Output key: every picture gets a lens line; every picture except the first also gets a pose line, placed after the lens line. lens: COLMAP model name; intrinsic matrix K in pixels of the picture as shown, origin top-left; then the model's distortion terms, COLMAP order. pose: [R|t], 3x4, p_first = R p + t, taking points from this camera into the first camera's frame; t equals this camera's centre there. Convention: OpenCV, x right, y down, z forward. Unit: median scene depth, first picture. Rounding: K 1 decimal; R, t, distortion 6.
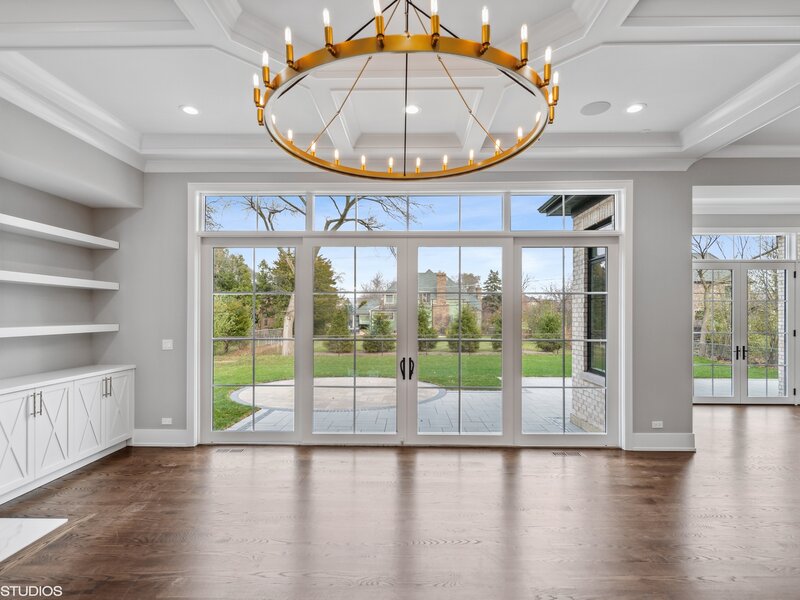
lens RADIAL K [[411.3, 0, 400.6], [0, 411.3, 310.6], [0, 0, 1]] dist [-0.006178, -0.000413]
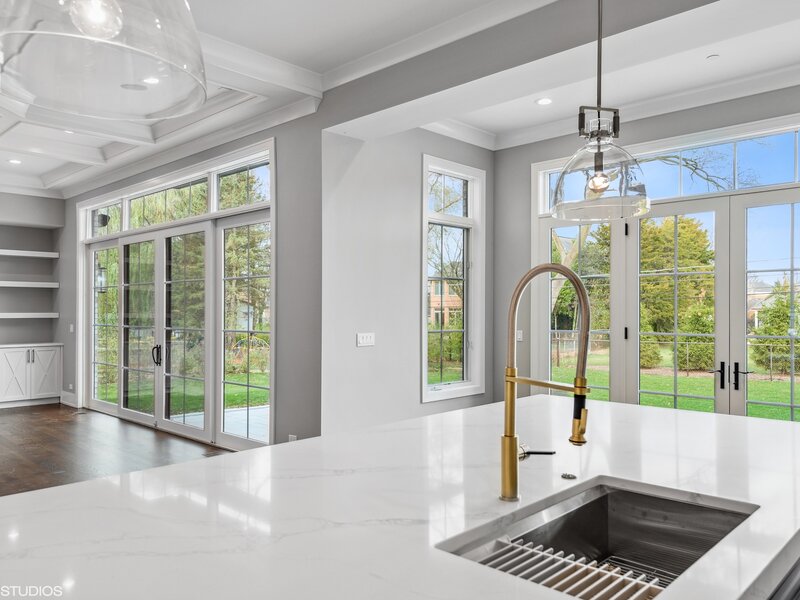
lens RADIAL K [[623.0, 0, 400.0], [0, 623.0, 300.0], [0, 0, 1]] dist [0.000202, -0.000345]
pose [[0.733027, -0.013476, -0.680066, 1.557443], [0.011400, 0.999907, -0.007526, 0.018512], [0.680104, -0.002236, 0.733112, 0.253499]]
